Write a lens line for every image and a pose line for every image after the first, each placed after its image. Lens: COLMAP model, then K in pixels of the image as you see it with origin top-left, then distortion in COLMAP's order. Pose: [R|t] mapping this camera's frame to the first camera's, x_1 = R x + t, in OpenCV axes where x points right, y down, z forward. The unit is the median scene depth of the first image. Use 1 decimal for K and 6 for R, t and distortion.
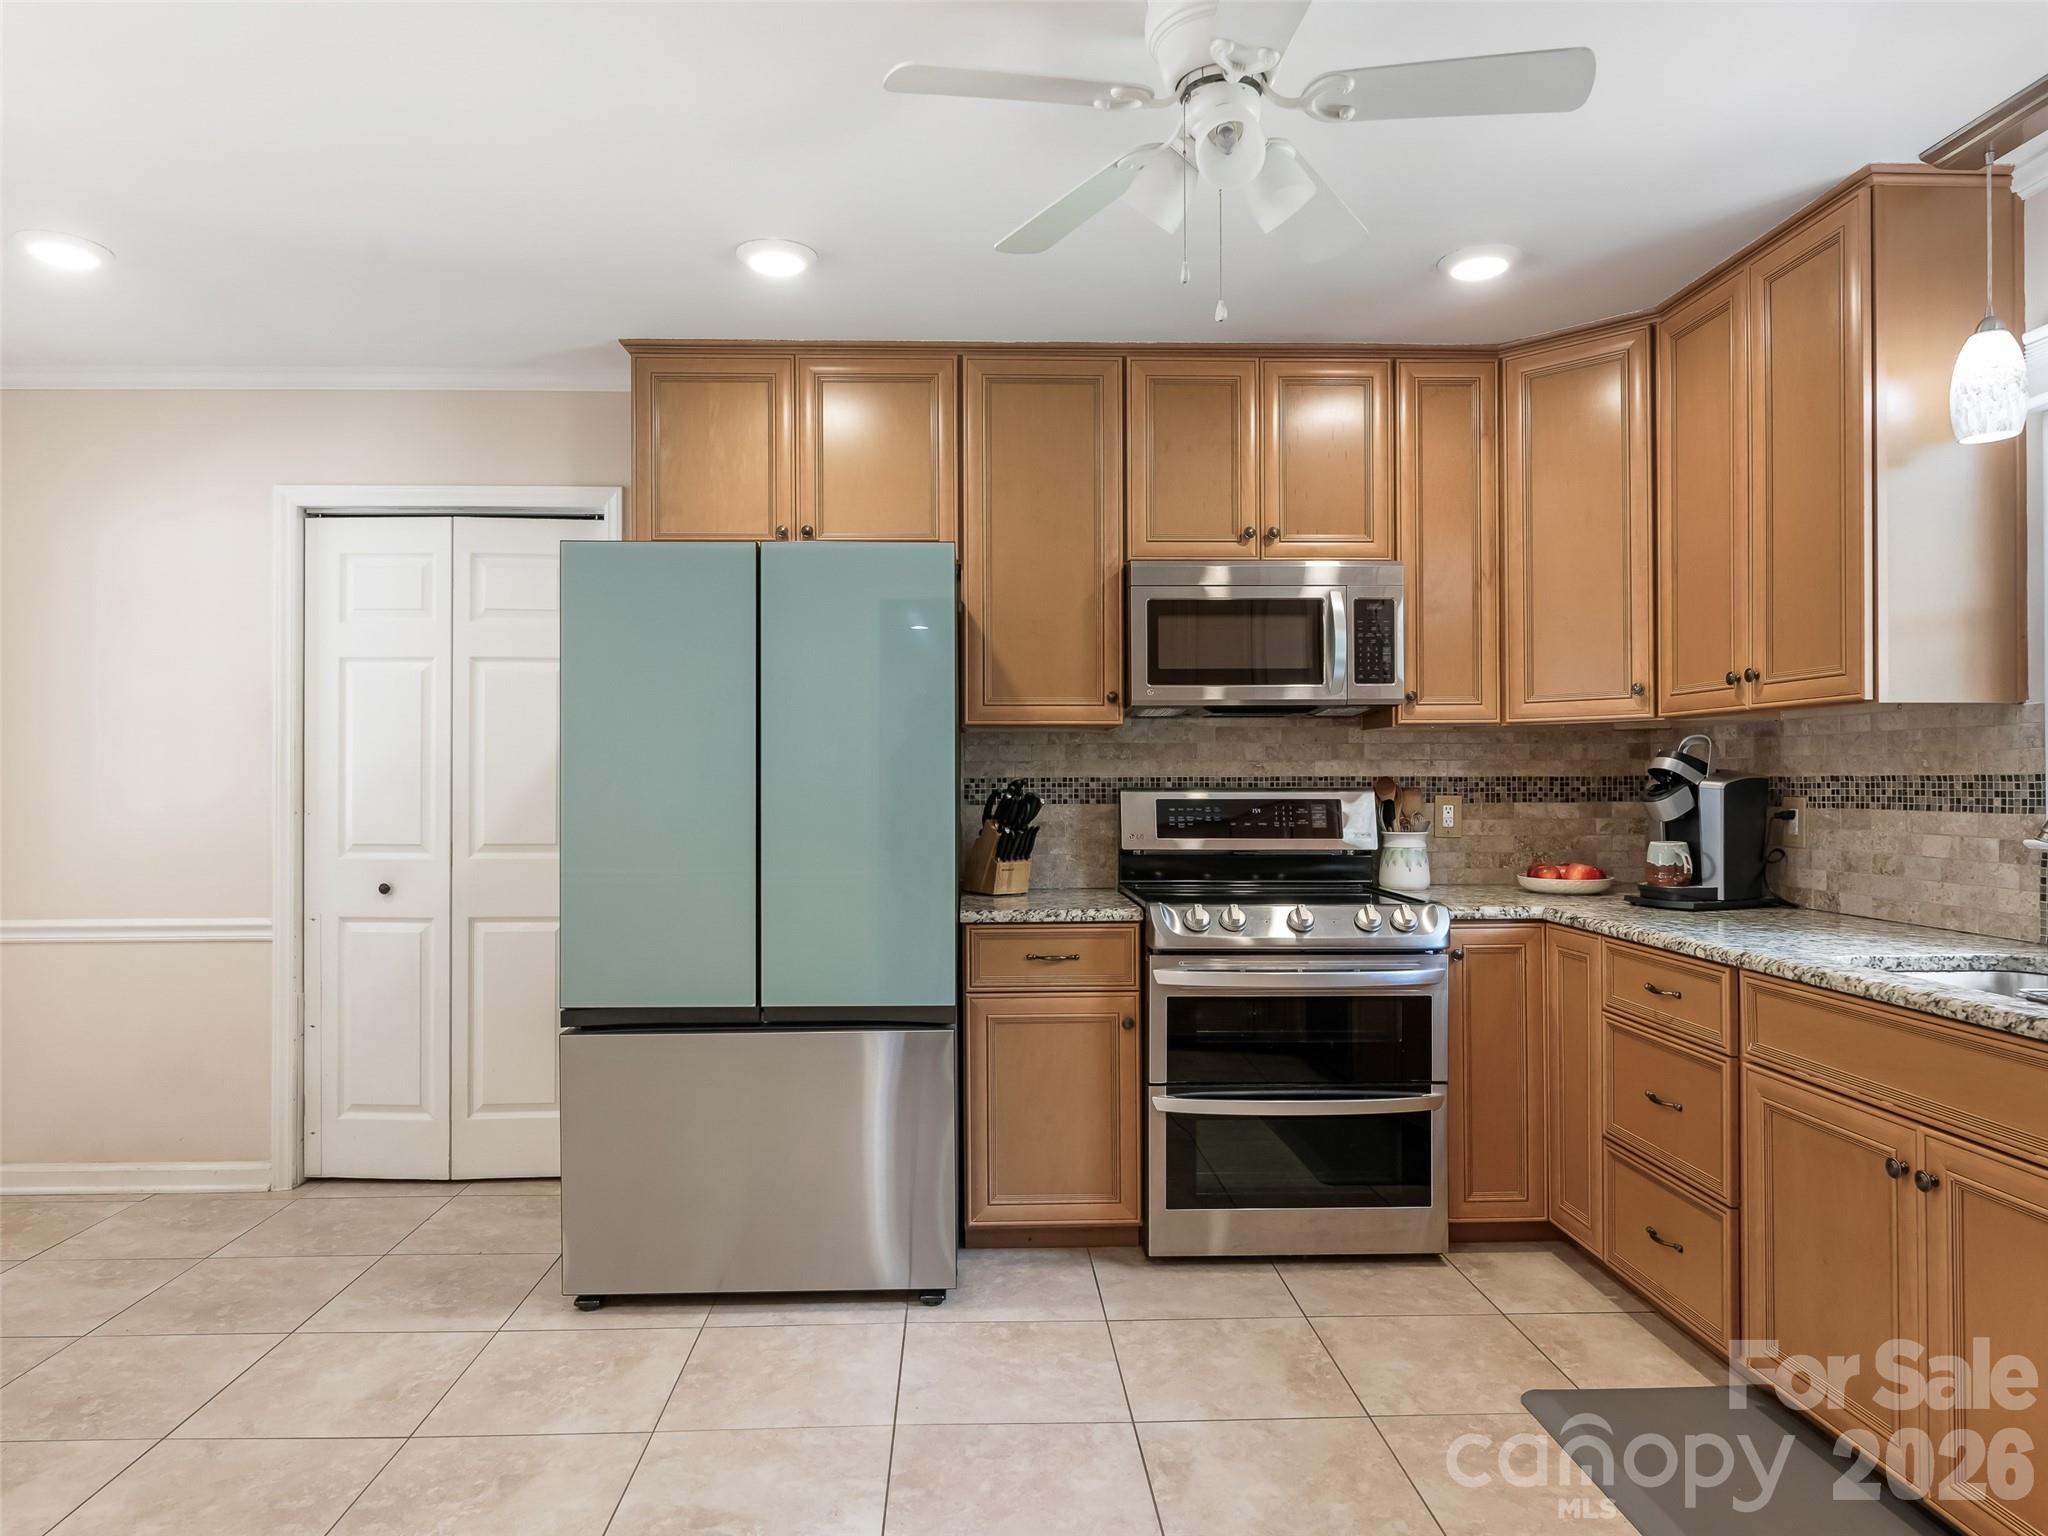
lens RADIAL K [[1312.7, 0, 1024.0], [0, 1312.7, 768.0], [0, 0, 1]] dist [0.009365, 0.001574]
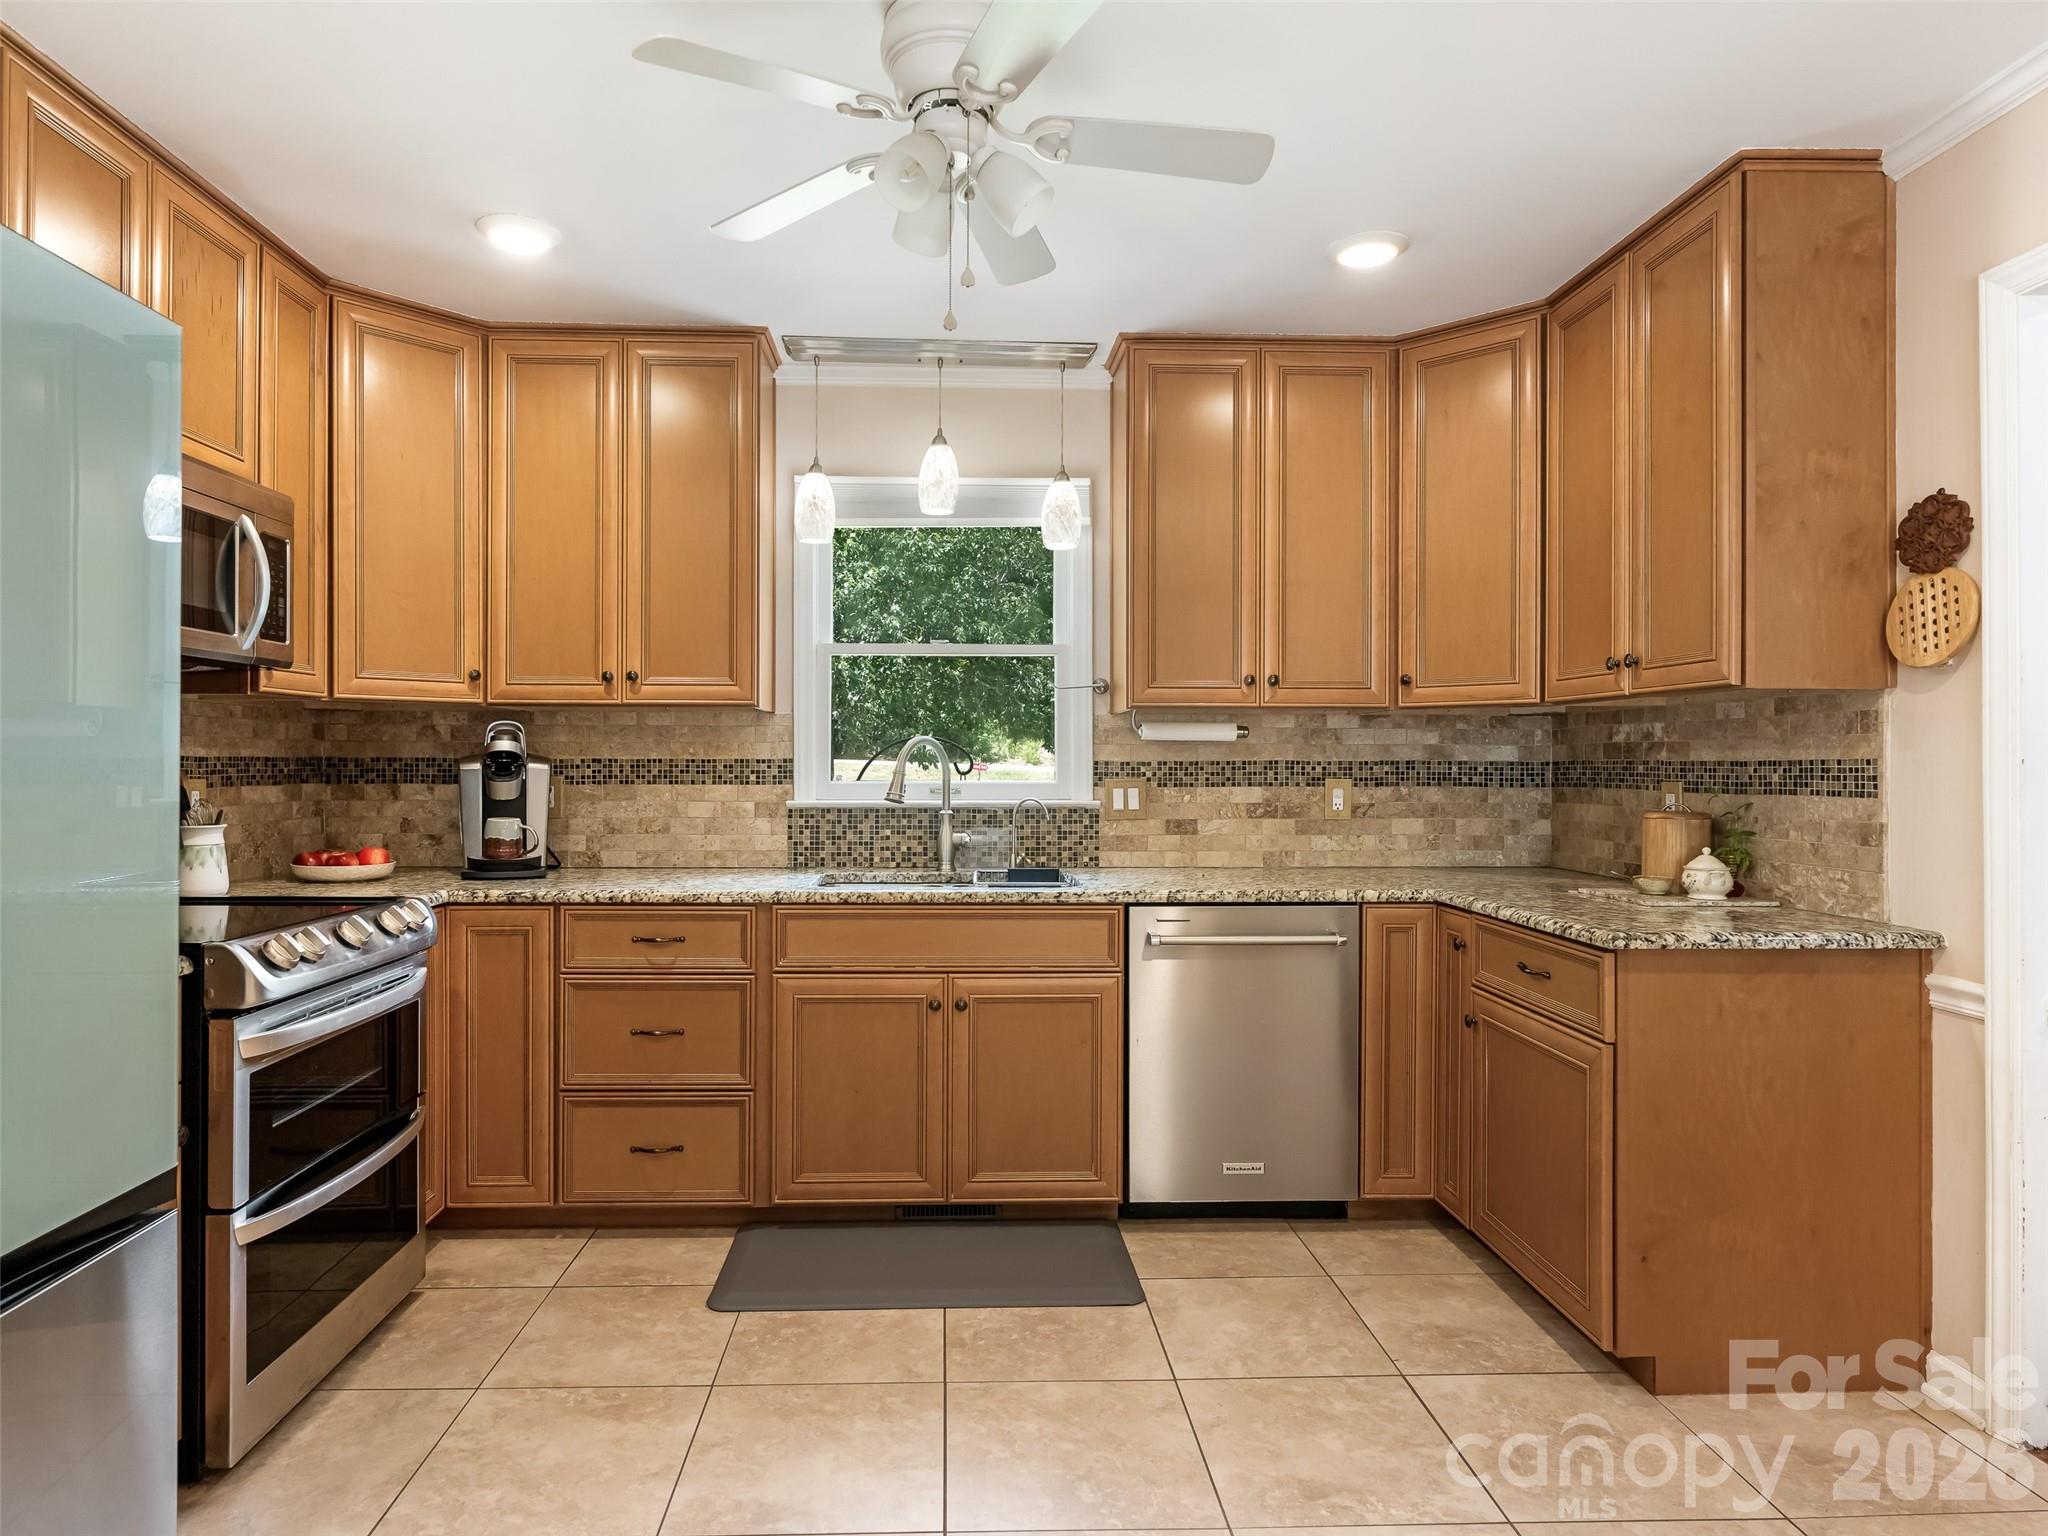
lens RADIAL K [[1167.6, 0, 1024.0], [0, 1167.6, 768.0], [0, 0, 1]] dist [0.011006, 0.000107]
pose [[0.001217, -0.001198, 0.999999, -0.509630], [-0.011873, 0.999929, 0.001213, 0.008819], [-0.999929, -0.011874, 0.001203, 0.605675]]
